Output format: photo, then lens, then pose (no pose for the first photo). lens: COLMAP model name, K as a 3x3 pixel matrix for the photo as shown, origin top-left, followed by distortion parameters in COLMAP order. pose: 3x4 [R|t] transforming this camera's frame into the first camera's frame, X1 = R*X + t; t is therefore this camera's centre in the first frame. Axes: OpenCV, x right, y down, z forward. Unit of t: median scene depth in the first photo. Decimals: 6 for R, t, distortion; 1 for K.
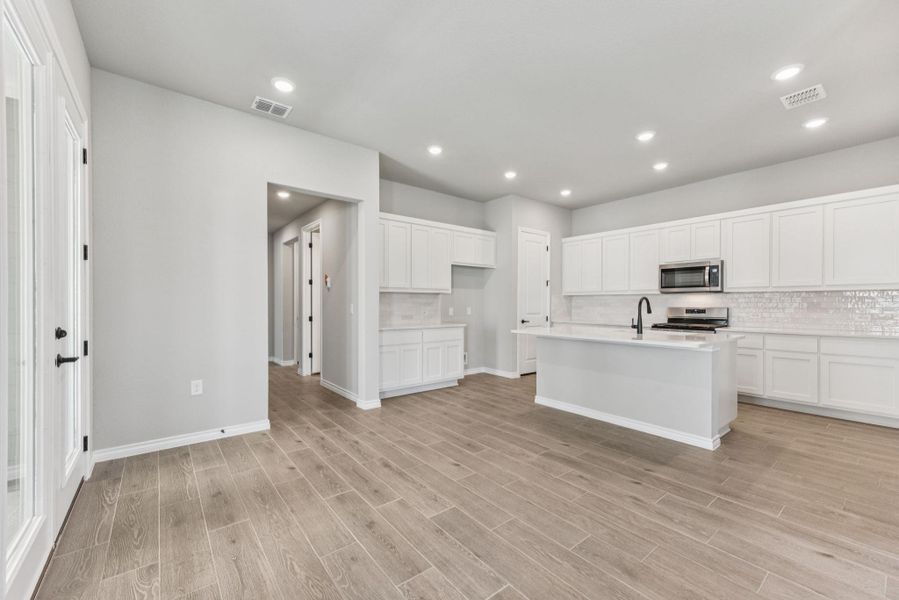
lens RADIAL K [[373.3, 0, 446.9], [0, 373.3, 303.0], [0, 0, 1]] dist [-0.000098, 0.000090]
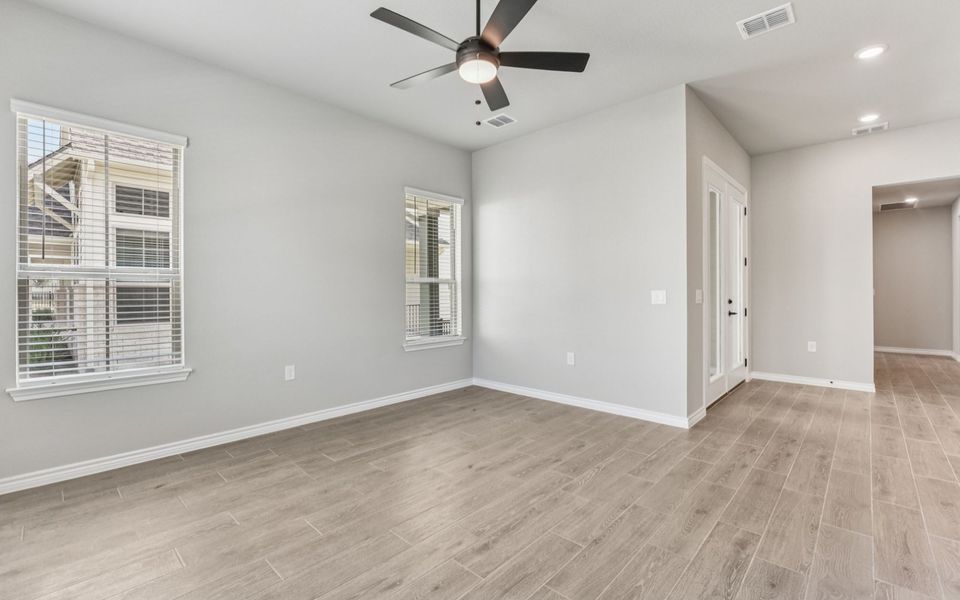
lens RADIAL K [[400.9, 0, 486.5], [0, 400.9, 291.9], [0, 0, 1]] dist [-0.019546, 0.000007]
pose [[0.153394, 0.001388, -0.988164, 0.543582], [0.004075, 0.999990, 0.002037, 0.005880], [0.988157, -0.004339, 0.153387, -0.401260]]
